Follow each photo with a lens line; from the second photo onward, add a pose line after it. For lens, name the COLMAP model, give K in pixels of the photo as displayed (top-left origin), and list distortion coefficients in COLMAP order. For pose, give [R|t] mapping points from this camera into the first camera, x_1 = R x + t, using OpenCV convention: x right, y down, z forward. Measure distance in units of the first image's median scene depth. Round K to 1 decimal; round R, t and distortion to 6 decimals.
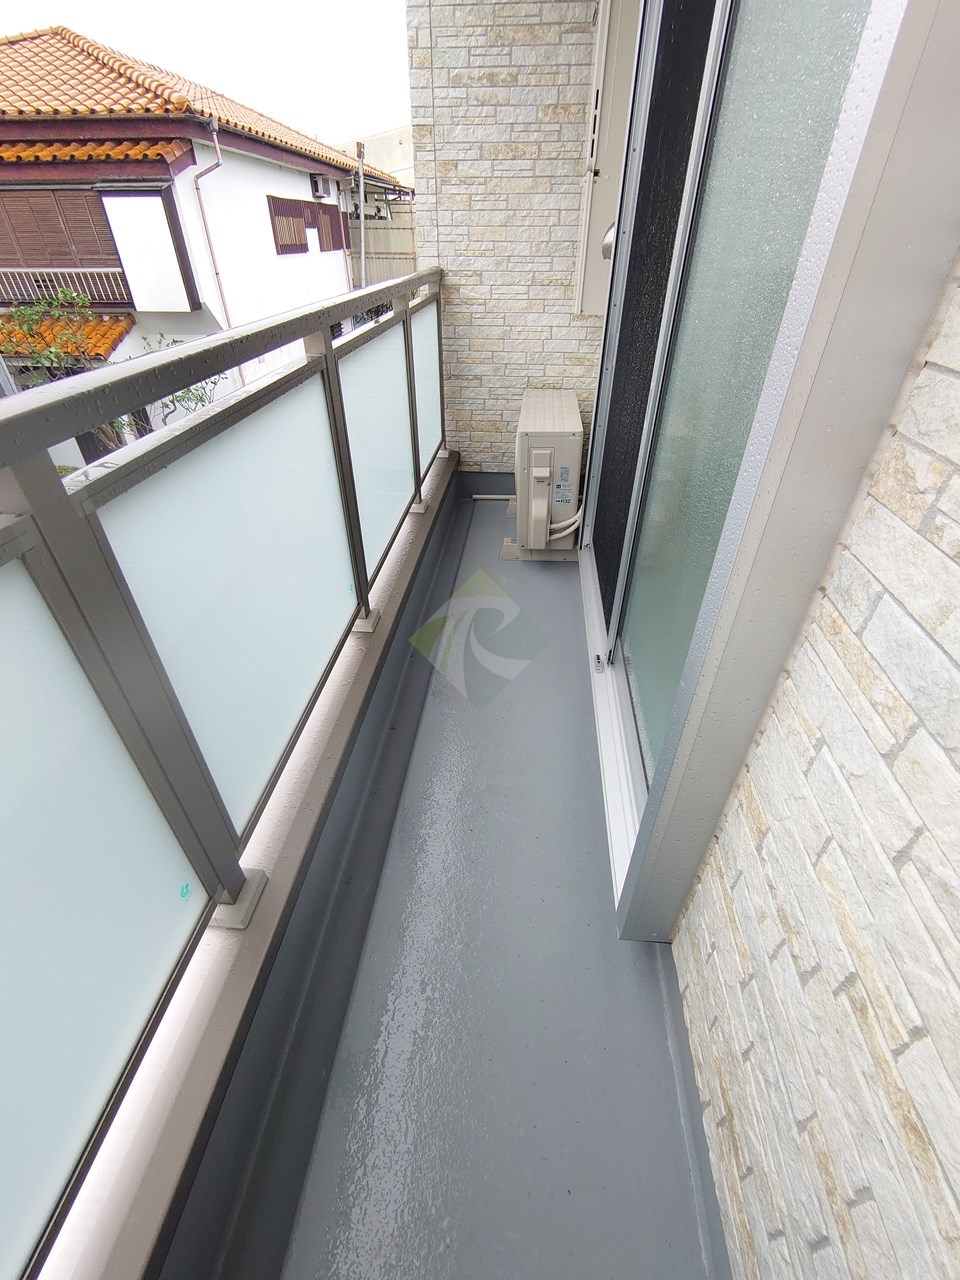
lens RADIAL K [[552.0, 0, 480.5], [0, 552.0, 641.9], [0, 0, 1]] dist [-0.000038, -0.002168]
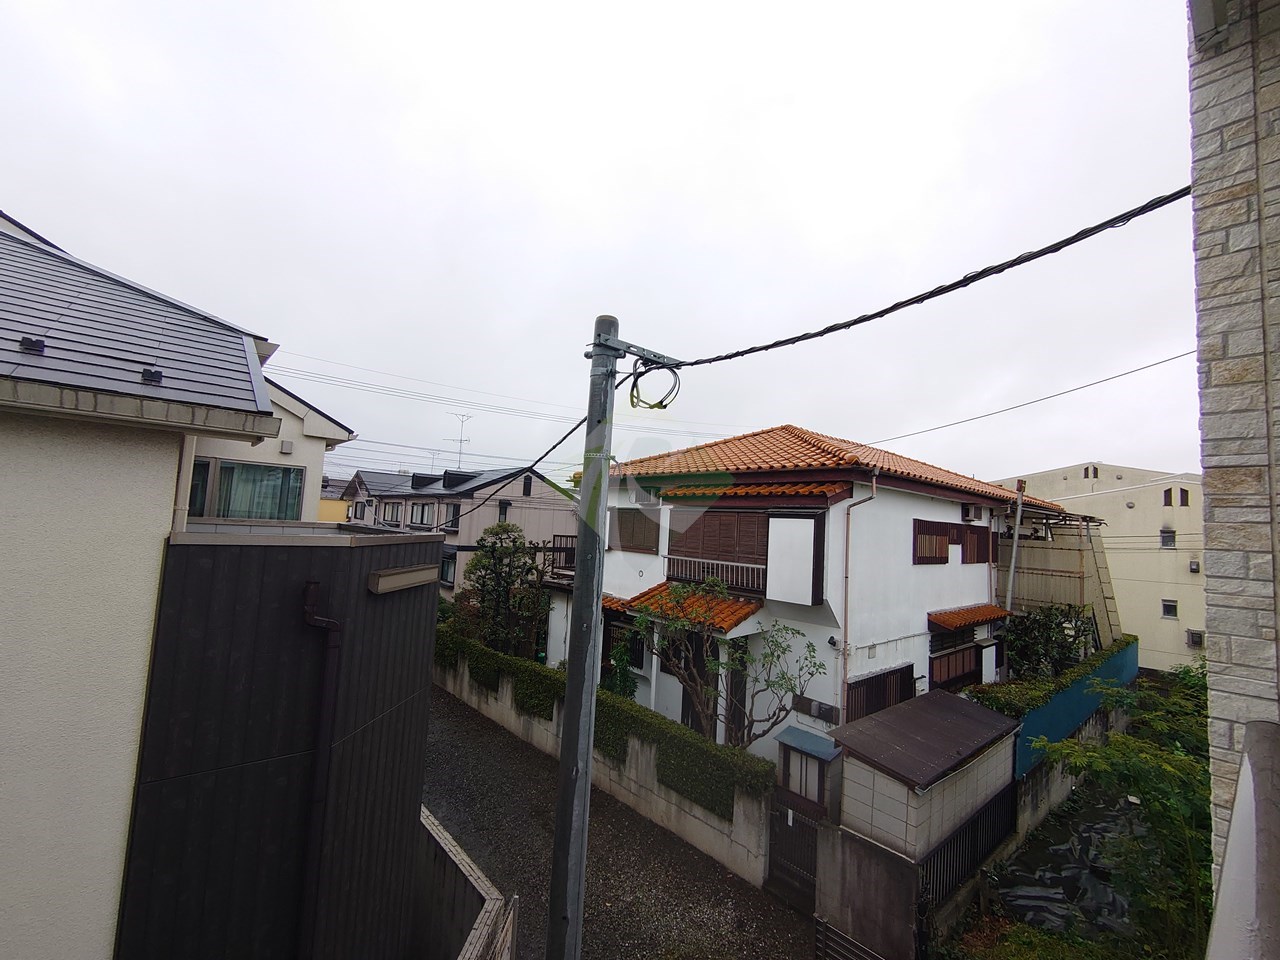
lens RADIAL K [[552.0, 0, 639.3], [0, 552.0, 480.9], [0, 0, 1]] dist [-0.000038, -0.002168]
pose [[0.723781, -0.019807, -0.689745, -0.038558], [-0.449260, 0.745175, -0.492828, -0.116180], [0.523743, 0.666574, 0.530445, 0.122121]]
